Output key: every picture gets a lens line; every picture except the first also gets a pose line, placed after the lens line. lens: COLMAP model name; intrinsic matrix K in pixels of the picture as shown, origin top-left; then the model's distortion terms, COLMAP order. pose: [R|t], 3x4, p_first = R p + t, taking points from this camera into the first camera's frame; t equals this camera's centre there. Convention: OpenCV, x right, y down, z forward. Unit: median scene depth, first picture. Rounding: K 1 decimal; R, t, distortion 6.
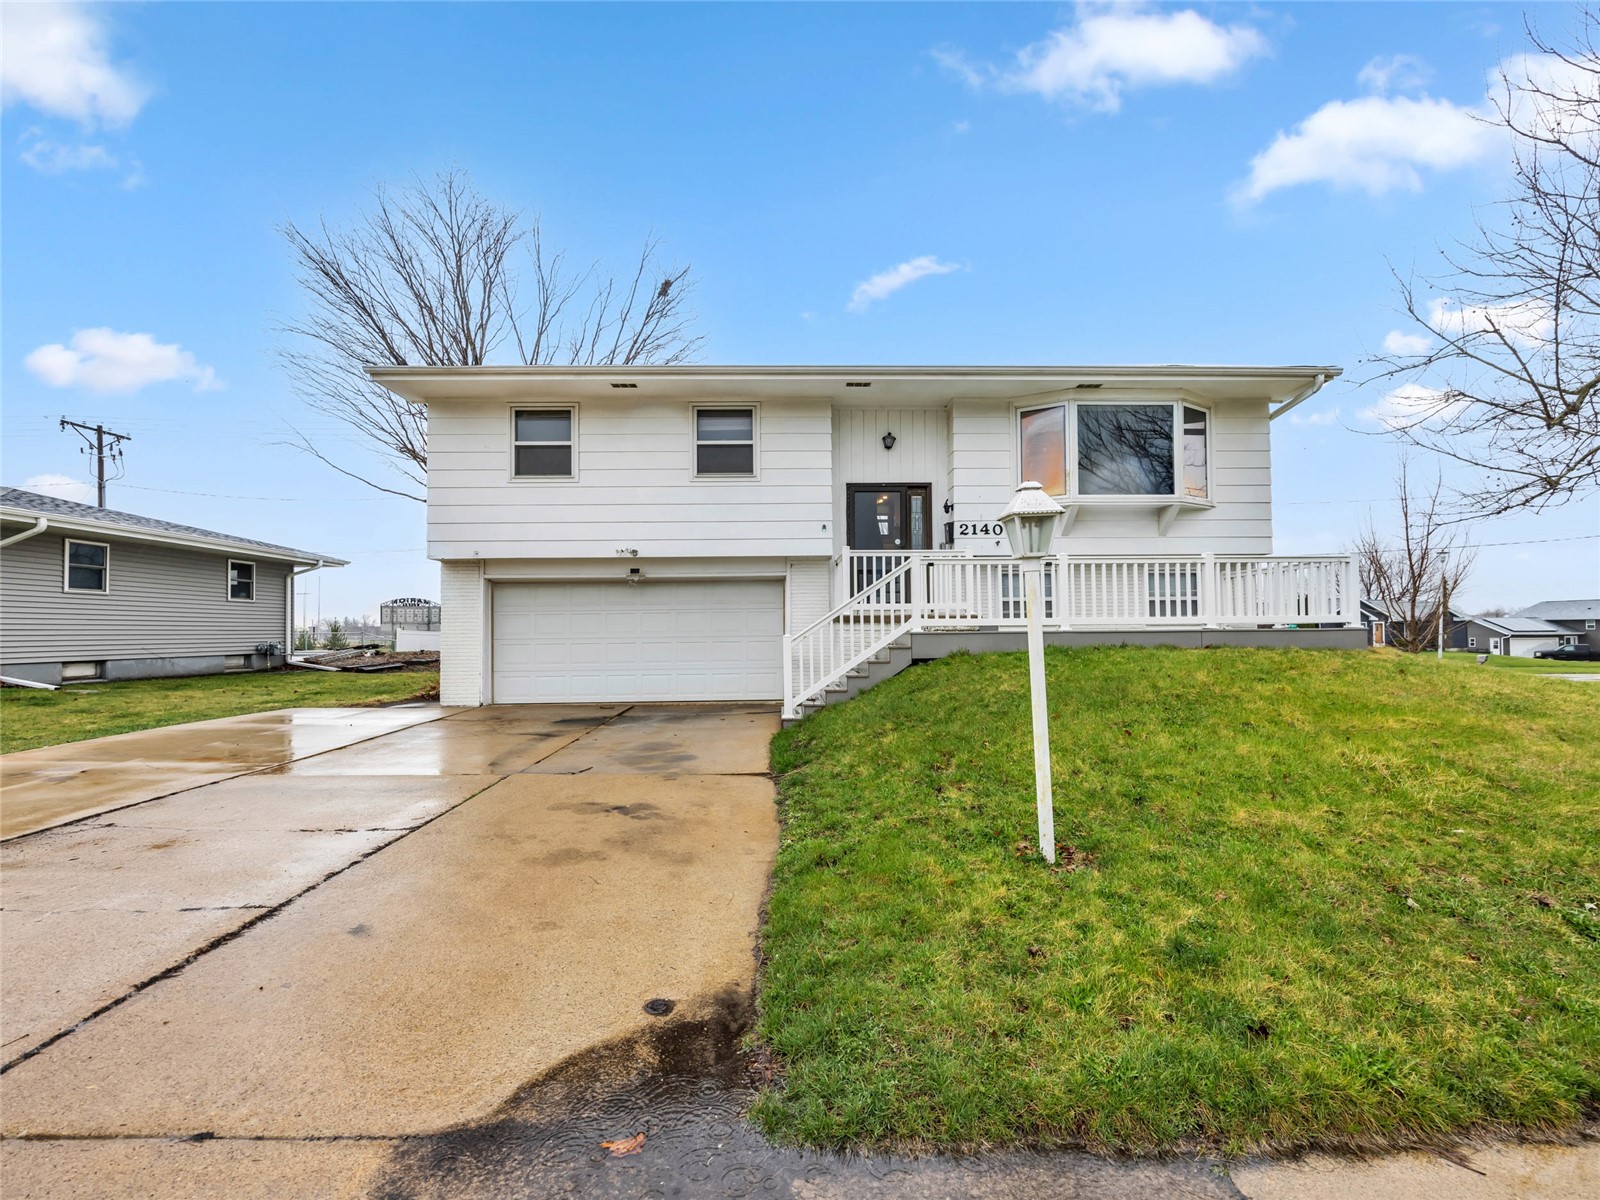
lens RADIAL K [[693.2, 0, 802.4], [0, 693.2, 601.8], [0, 0, 1]] dist [-0.002200, -0.000139]
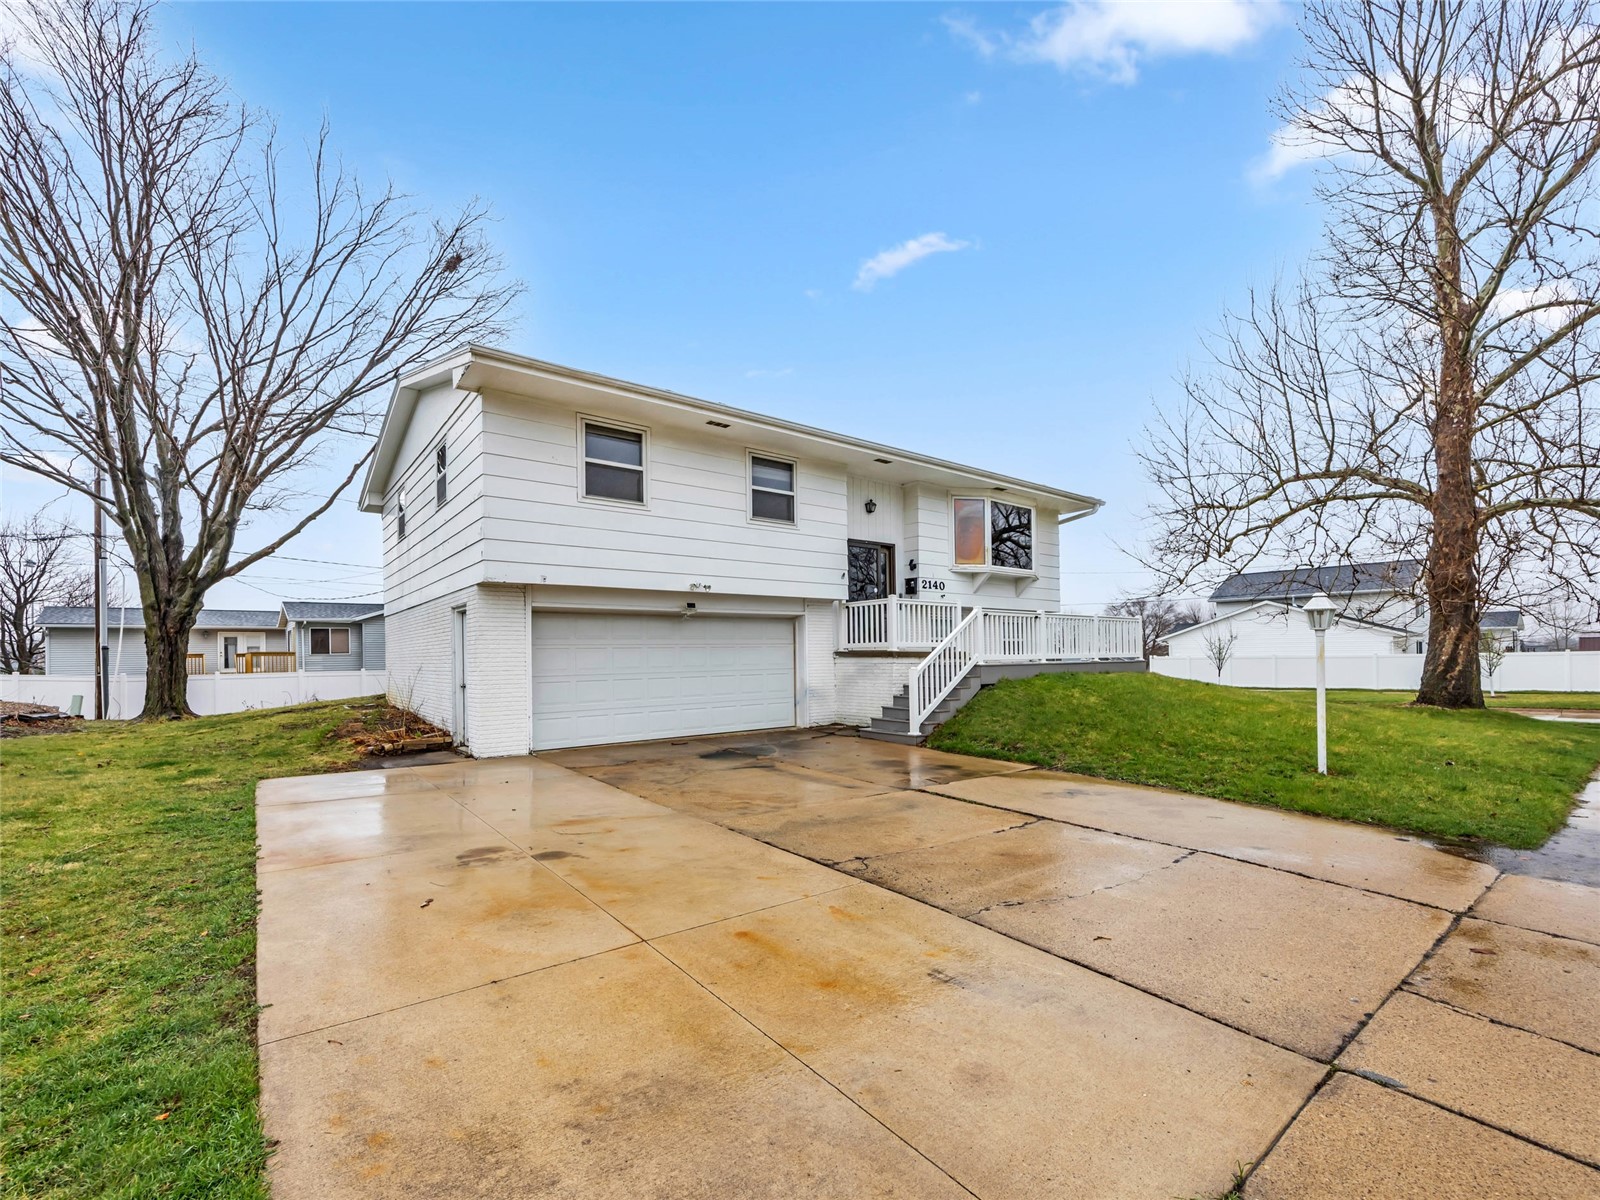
lens RADIAL K [[834.5, 0, 800.0], [0, 834.5, 600.0], [0, 0, 1]] dist [-0.007076, -0.002625]
pose [[0.754593, 0.046130, 0.654569, -0.915127], [-0.016338, 0.998537, -0.051537, 0.006892], [-0.655989, 0.028195, 0.754243, -0.004354]]
